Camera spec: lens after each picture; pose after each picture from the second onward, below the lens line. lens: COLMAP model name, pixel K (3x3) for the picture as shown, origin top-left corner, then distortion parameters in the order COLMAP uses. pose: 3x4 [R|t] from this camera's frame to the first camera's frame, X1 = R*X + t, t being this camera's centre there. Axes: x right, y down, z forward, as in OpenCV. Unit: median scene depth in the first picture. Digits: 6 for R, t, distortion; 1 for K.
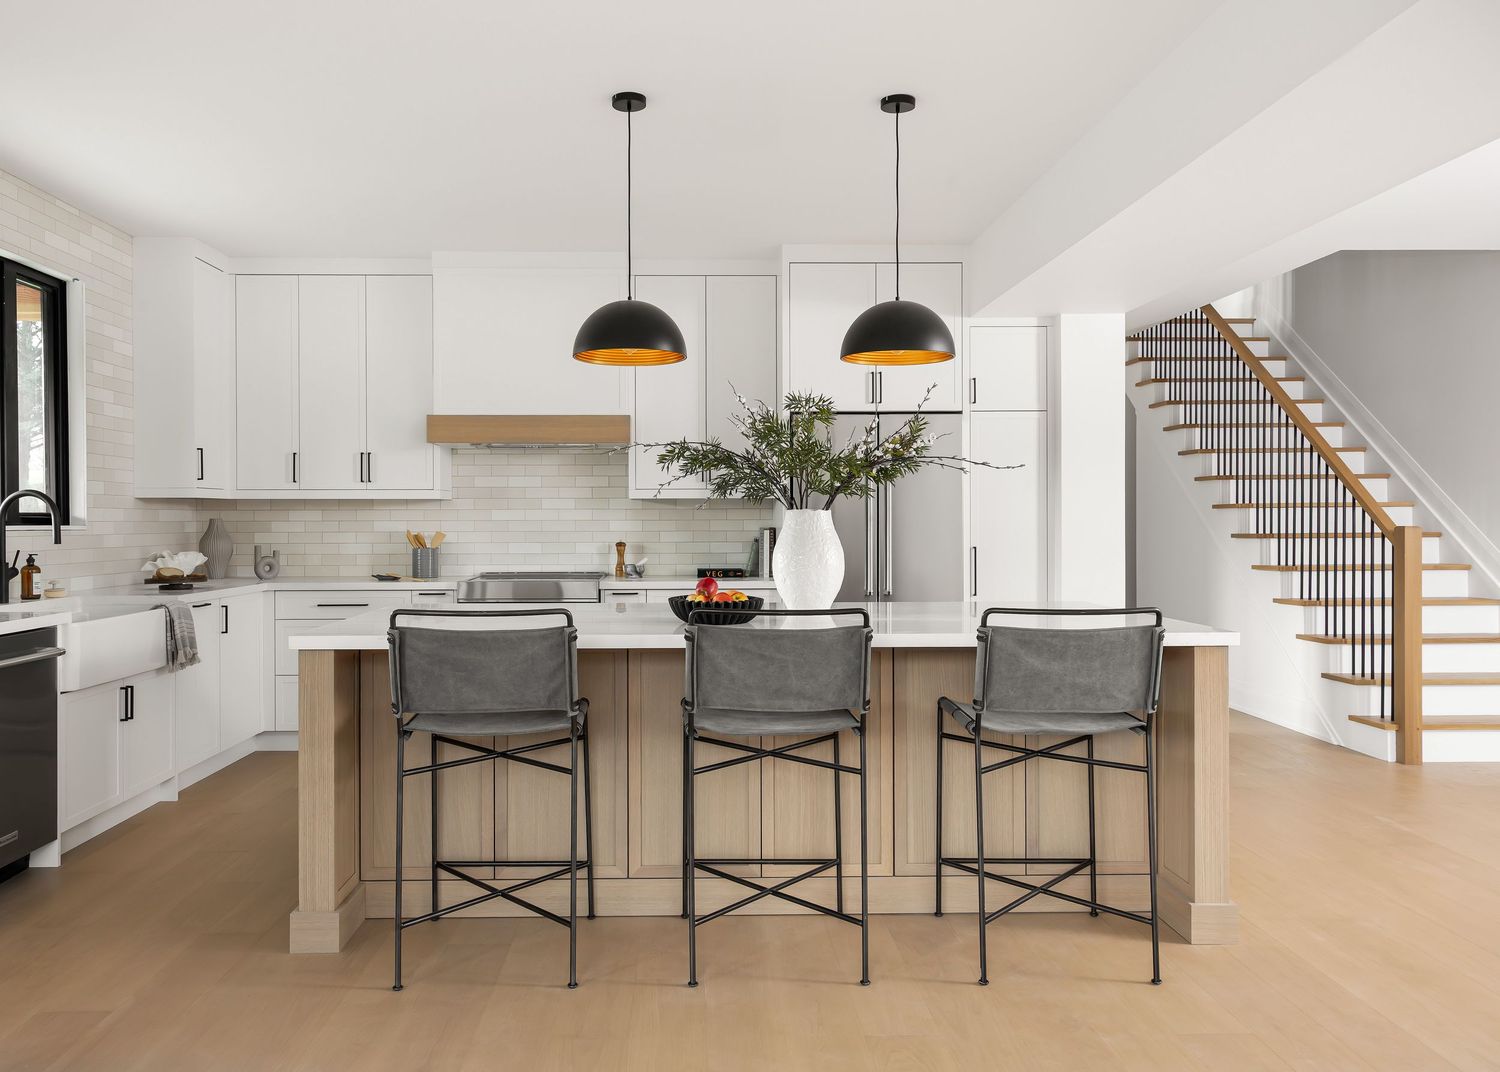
lens RADIAL K [[1137.3, 0, 696.4], [0, 1137.3, 525.1], [0, 0, 1]] dist [0.001325, 0.003518]
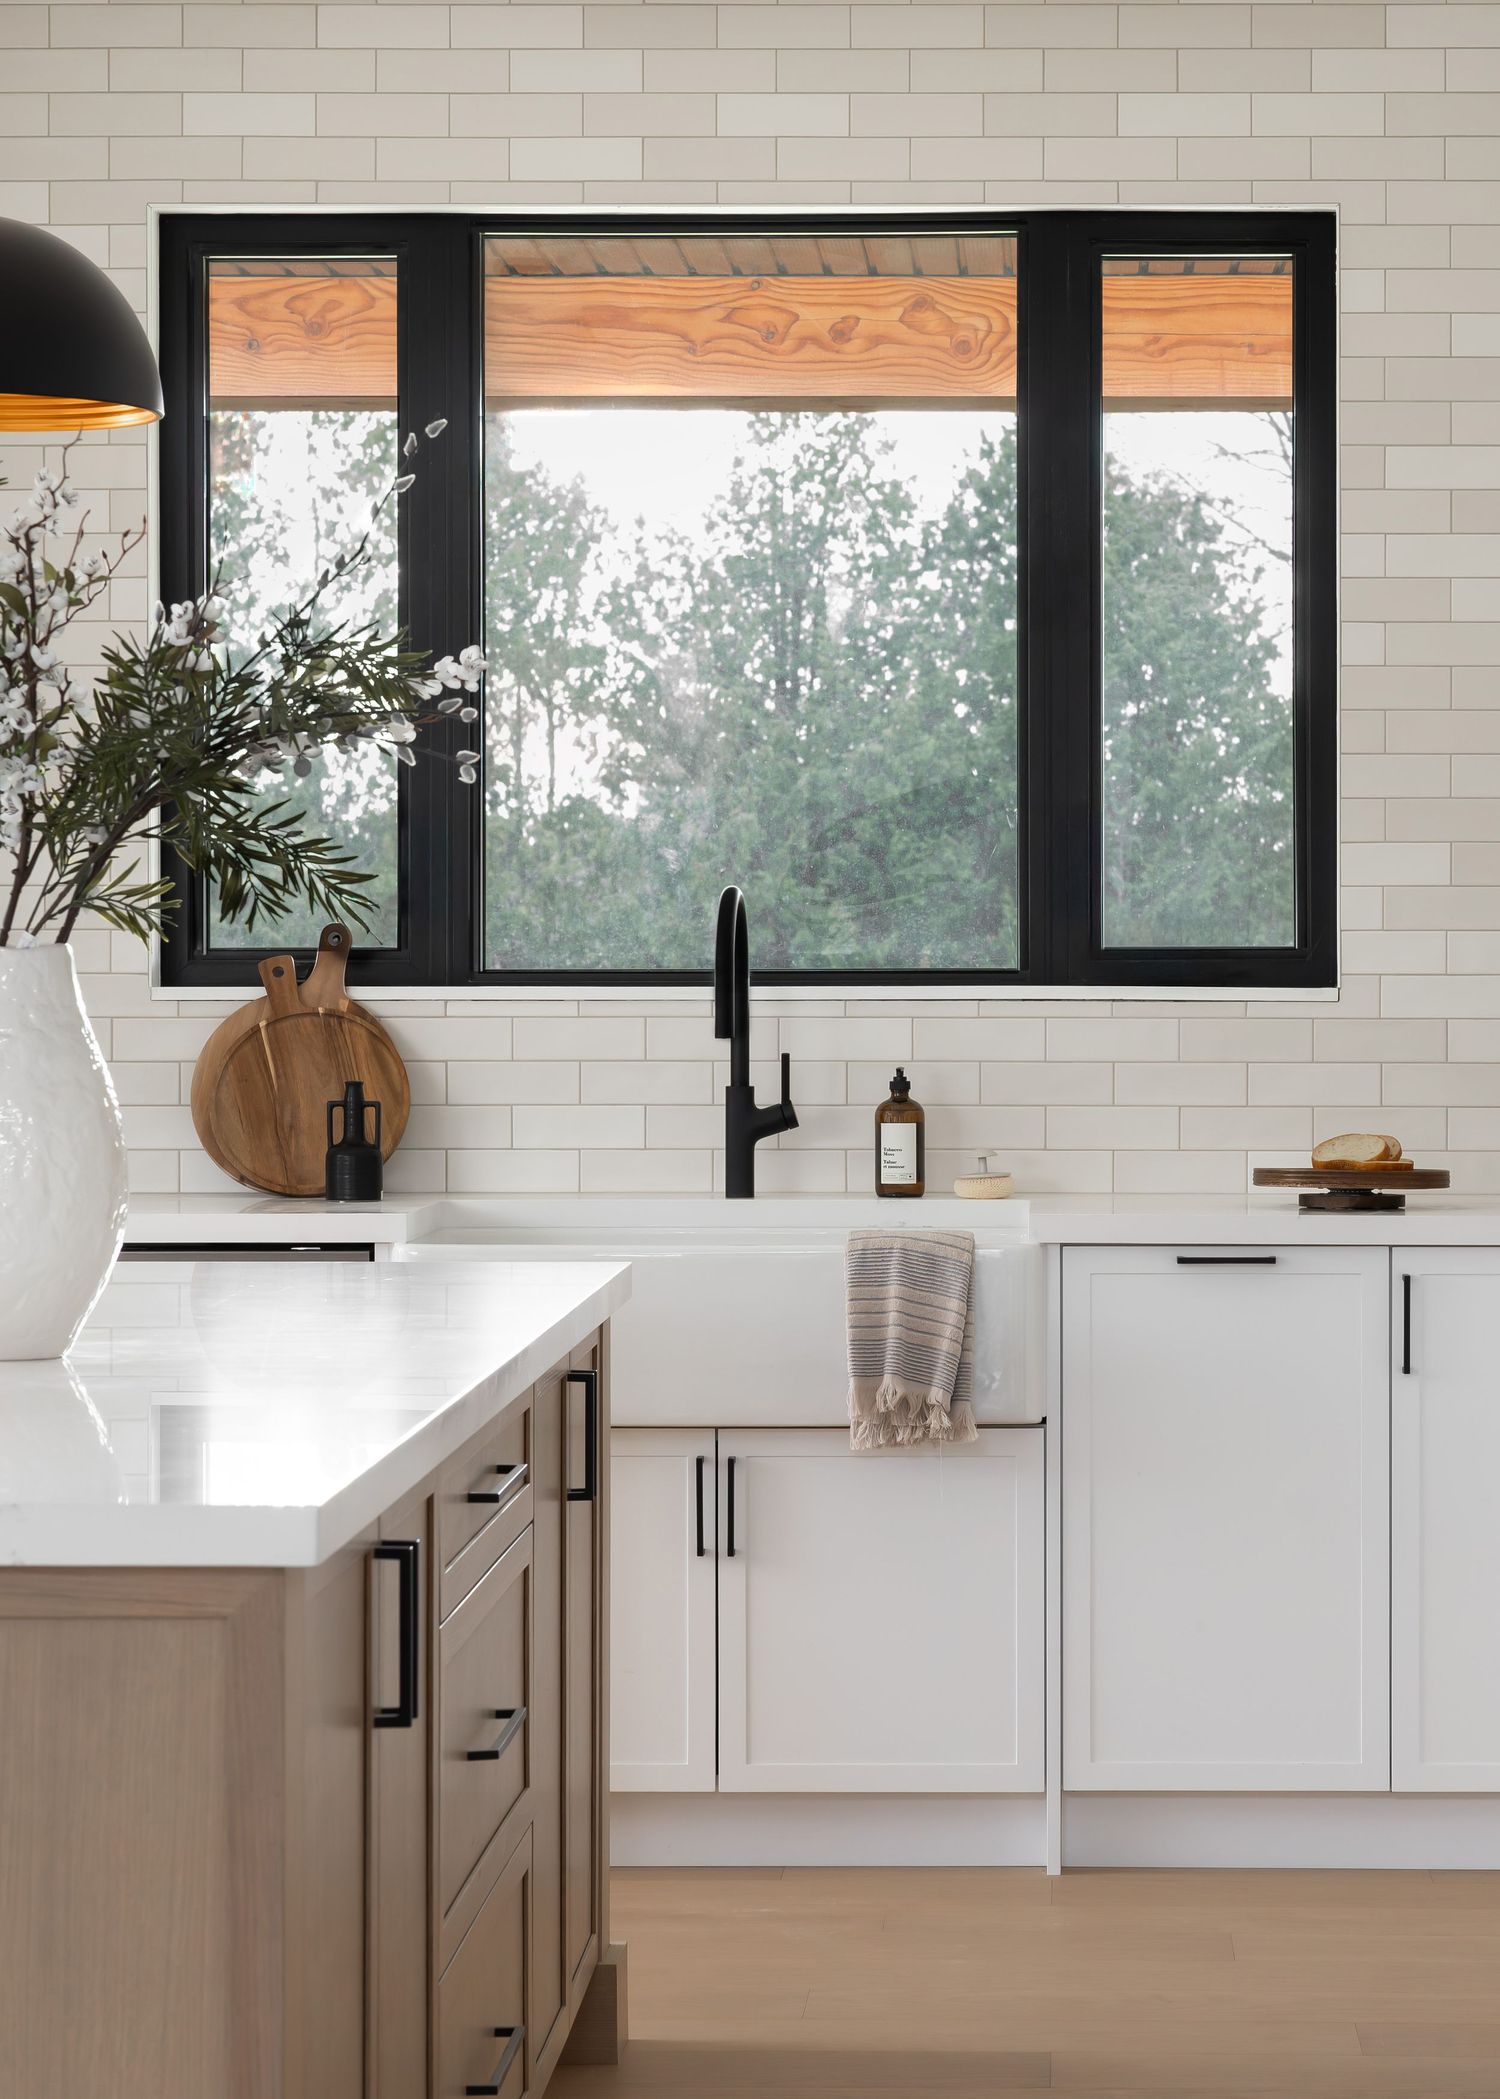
lens RADIAL K [[5248.9, 0, 750.0], [0, 5248.9, 1049.5], [0, 0, 1]] dist [-0.777065, 9.838998]
pose [[-0.024616, 0.021298, -0.999470, 0.857539], [-0.003048, 0.999767, 0.021379, -0.011883], [0.999692, 0.003573, -0.024546, 0.846421]]
